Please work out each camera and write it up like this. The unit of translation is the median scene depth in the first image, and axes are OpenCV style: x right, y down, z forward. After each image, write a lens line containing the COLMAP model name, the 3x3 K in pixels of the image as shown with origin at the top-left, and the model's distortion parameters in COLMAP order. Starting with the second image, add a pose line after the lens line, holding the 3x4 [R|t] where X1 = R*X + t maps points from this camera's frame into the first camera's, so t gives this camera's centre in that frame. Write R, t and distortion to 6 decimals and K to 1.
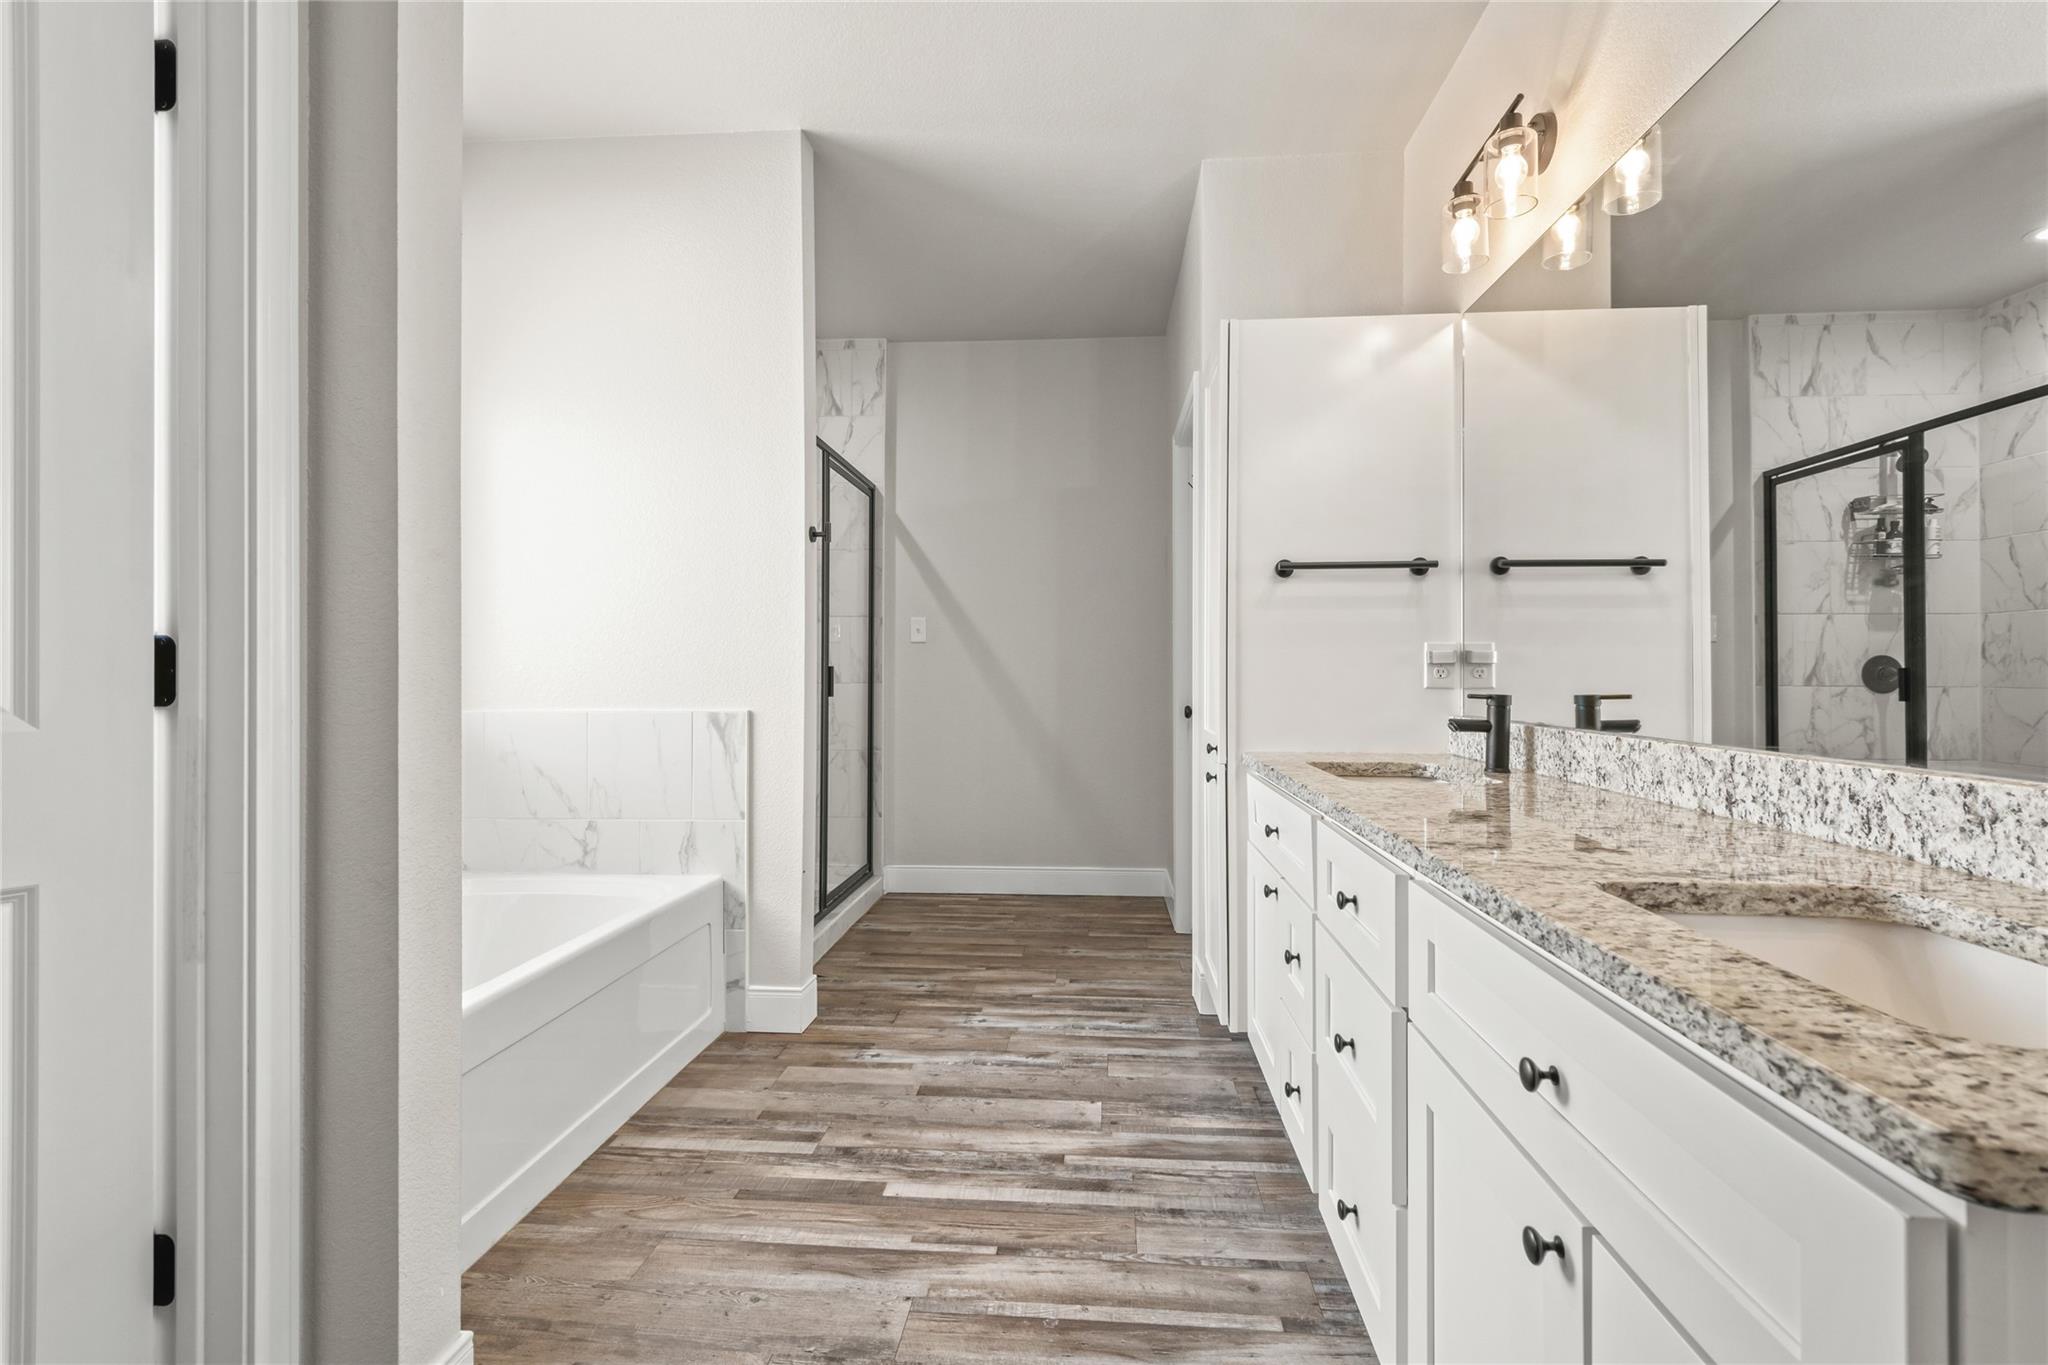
lens RADIAL K [[996.4, 0, 1029.2], [0, 996.4, 666.2], [0, 0, 1]] dist [0.001123, -0.000118]
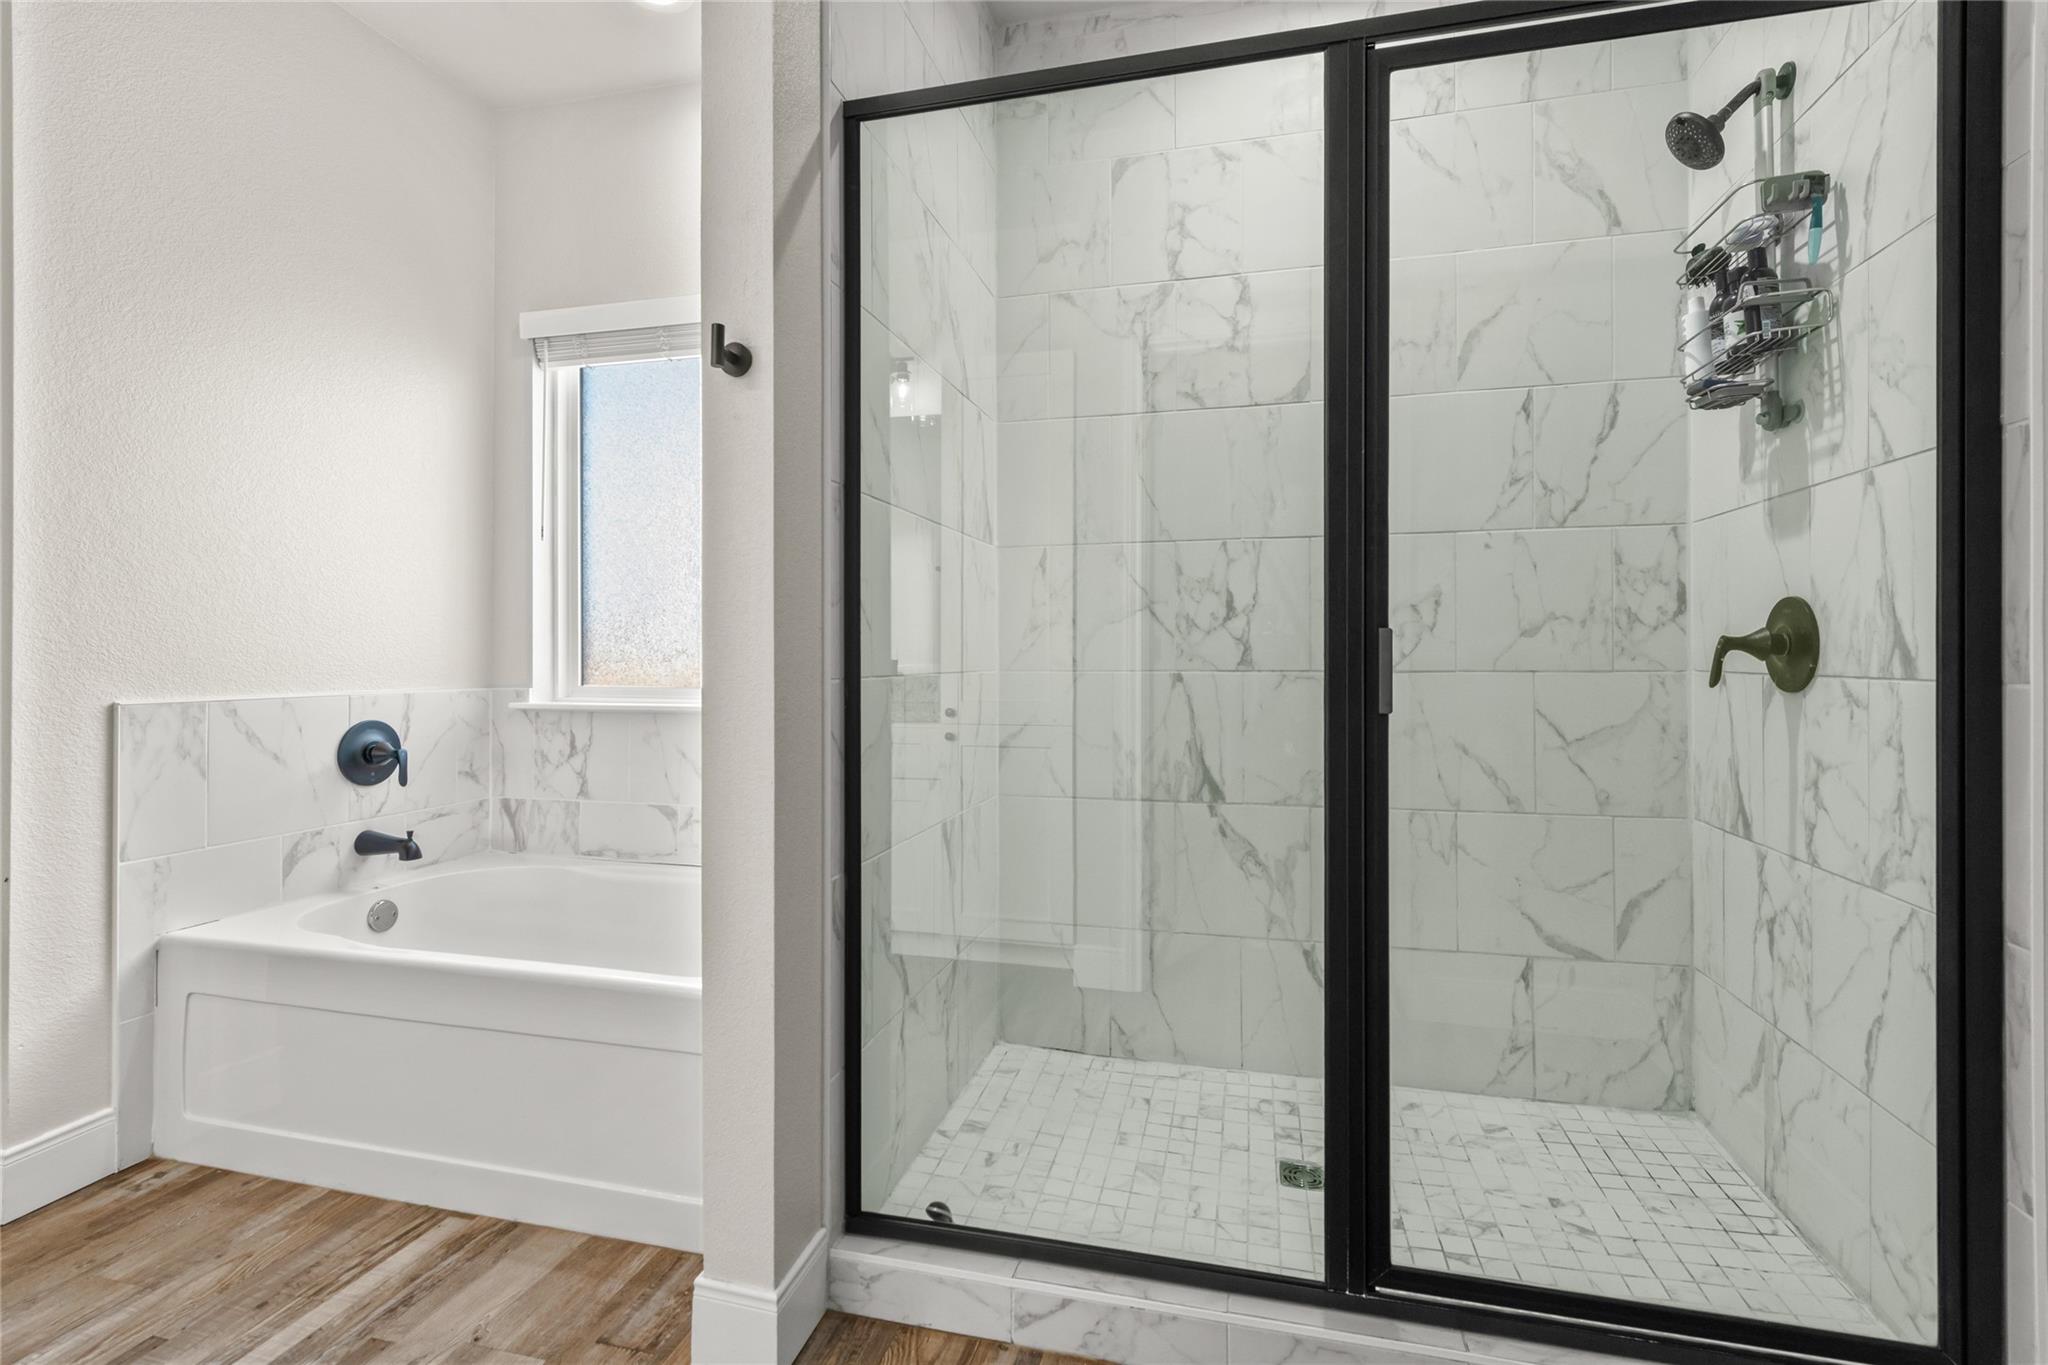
lens RADIAL K [[938.7, 0, 1024.3], [0, 938.7, 644.1], [0, 0, 1]] dist [0.002509, 0.000307]
pose [[-0.177978, -0.011540, -0.983967, 0.193623], [0.008852, 0.999872, -0.013328, 0.011731], [0.983995, -0.011082, -0.177853, 1.149368]]
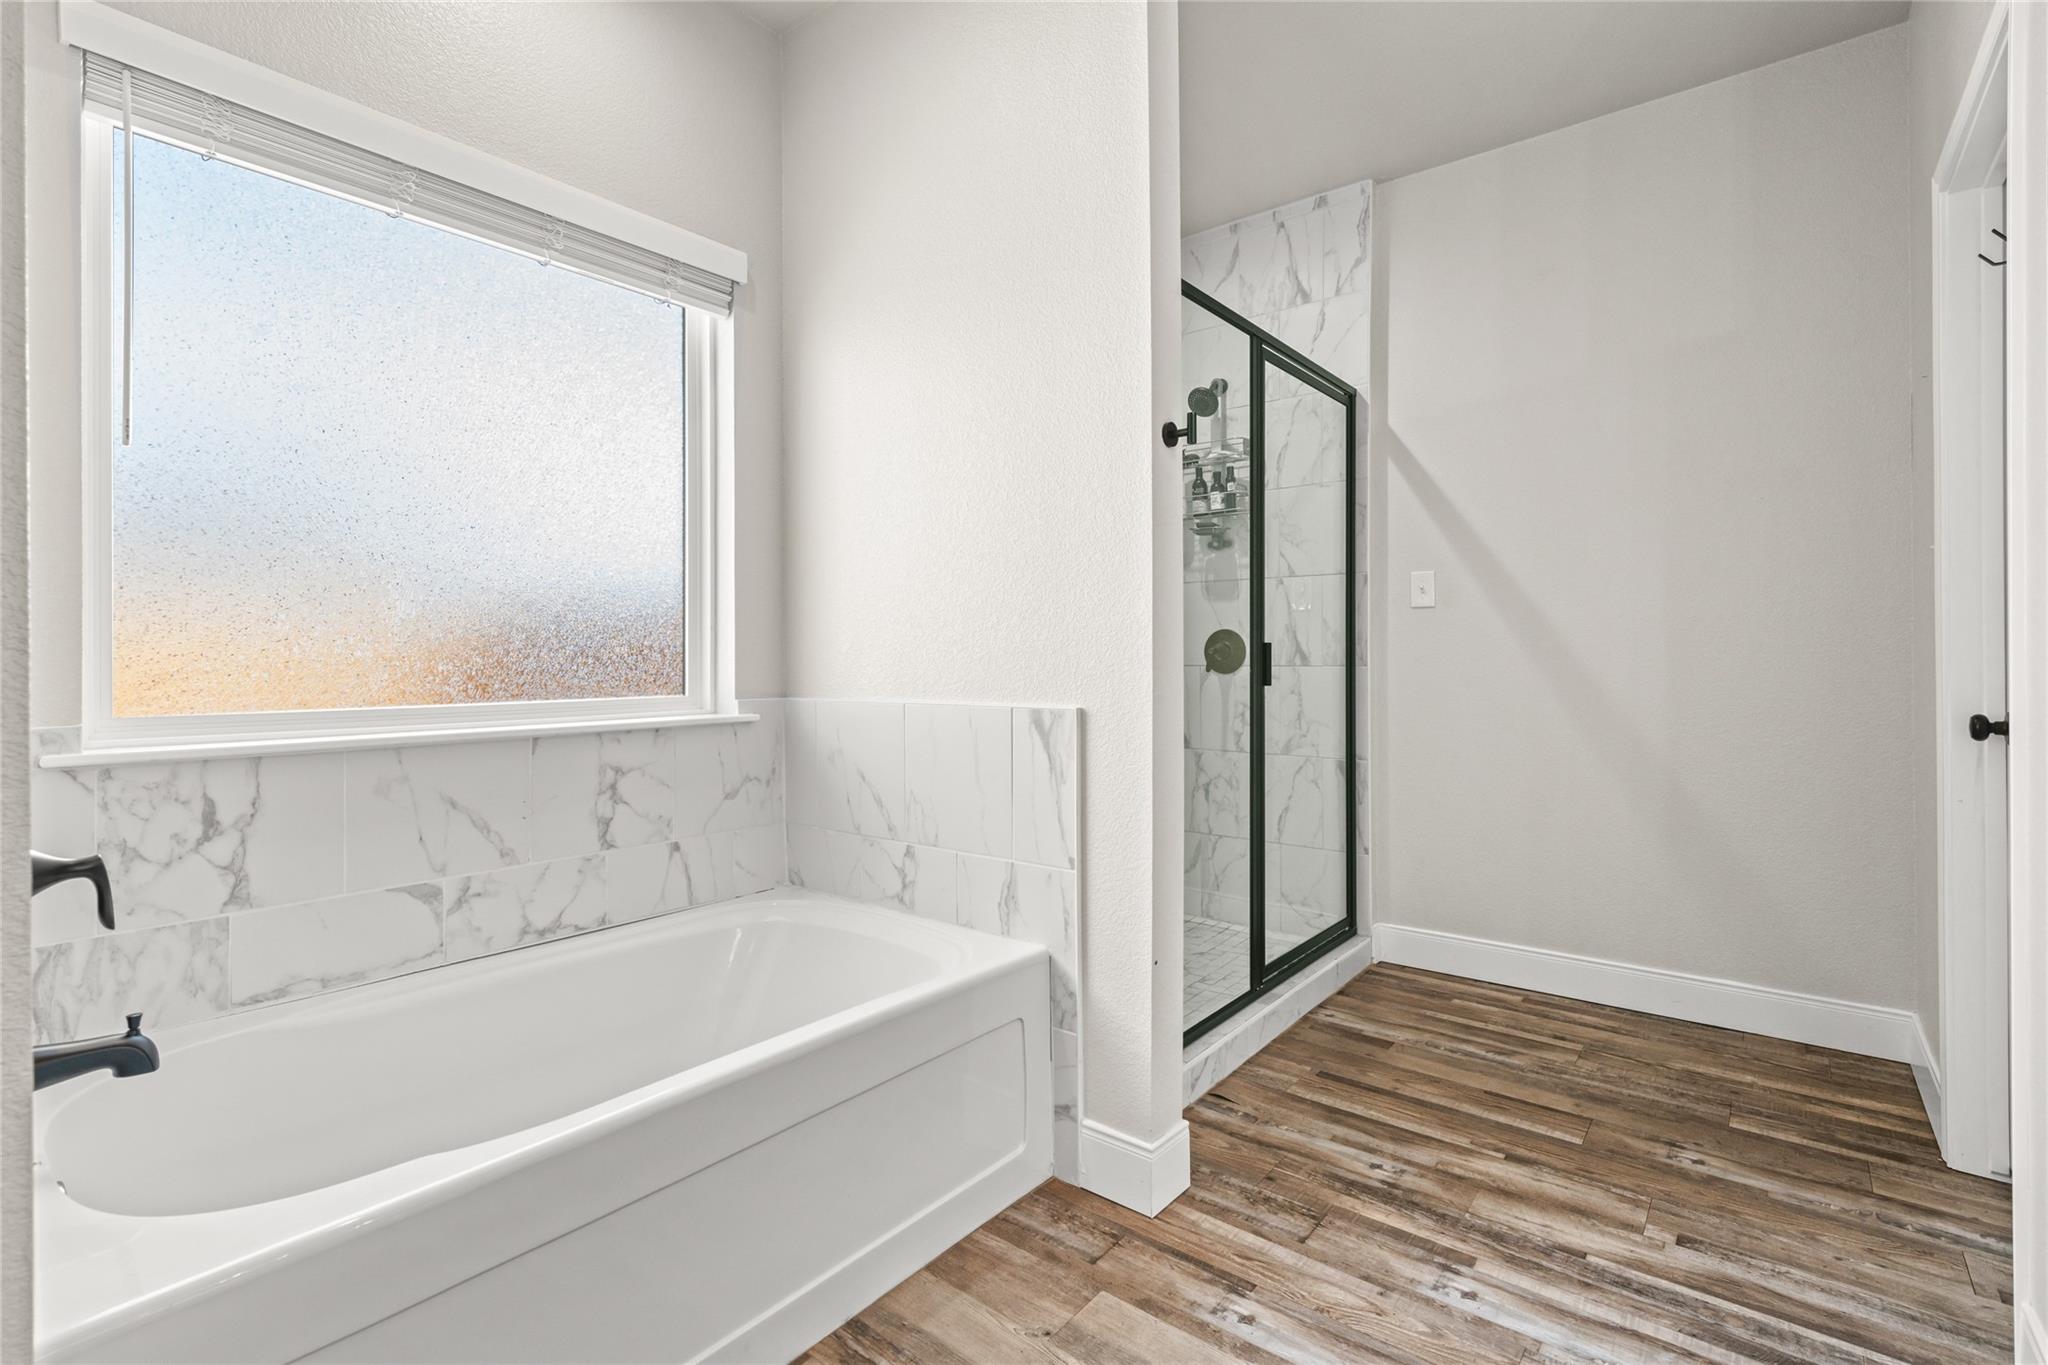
lens RADIAL K [[950.0, 0, 1022.2], [0, 950.0, 651.9], [0, 0, 1]] dist [0.015262, -0.007070]
pose [[0.825410, -0.005886, -0.564503, 0.044370], [0.008428, 0.999963, 0.001898, 0.004831], [0.564470, -0.006324, 0.825429, 0.411798]]
